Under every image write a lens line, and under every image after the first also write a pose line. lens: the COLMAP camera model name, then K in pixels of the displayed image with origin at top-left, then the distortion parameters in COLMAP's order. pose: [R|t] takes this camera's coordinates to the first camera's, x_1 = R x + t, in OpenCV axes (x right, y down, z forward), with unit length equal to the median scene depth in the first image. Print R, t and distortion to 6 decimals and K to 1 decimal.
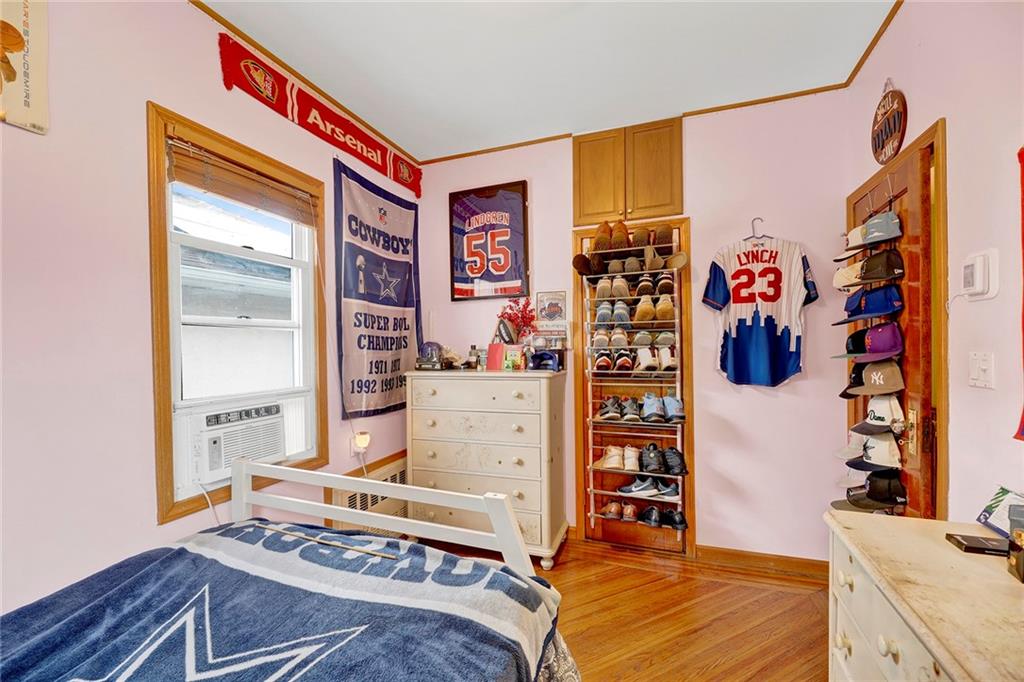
lens RADIAL K [[436.8, 0, 510.9], [0, 436.8, 347.2], [0, 0, 1]] dist [-0.008394, -0.000736]
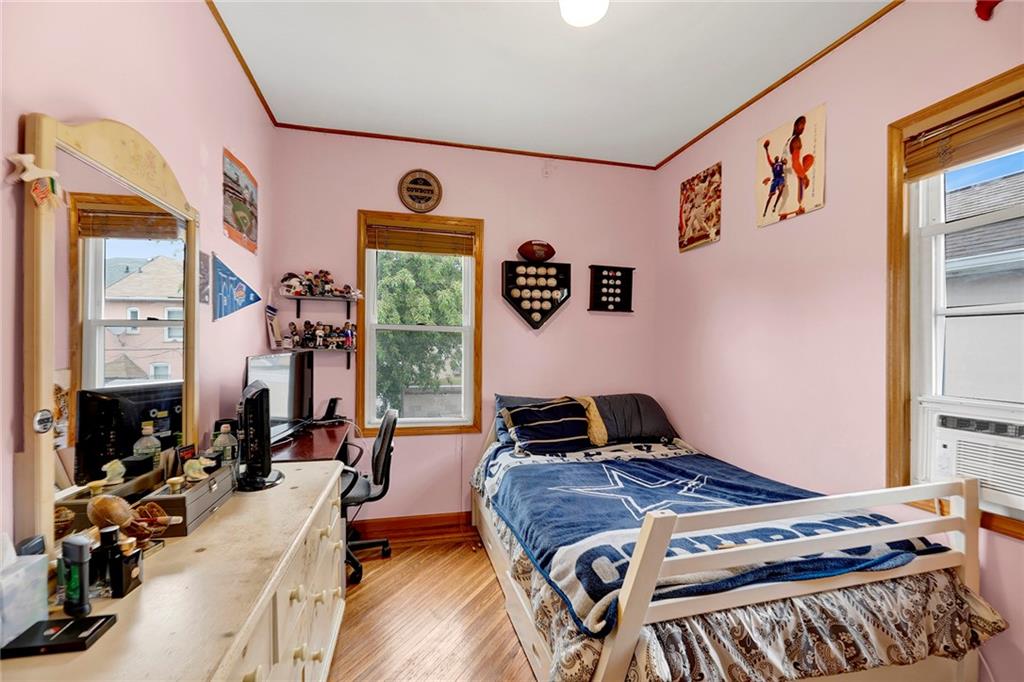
lens RADIAL K [[436.8, 0, 512.0], [0, 436.8, 345.7], [0, 0, 1]] dist [-0.008394, -0.000736]
pose [[-0.814108, 0.003149, -0.580705, 0.660659], [0.000516, 0.999989, 0.004699, 0.007650], [0.580714, 0.003526, -0.814100, 1.409219]]
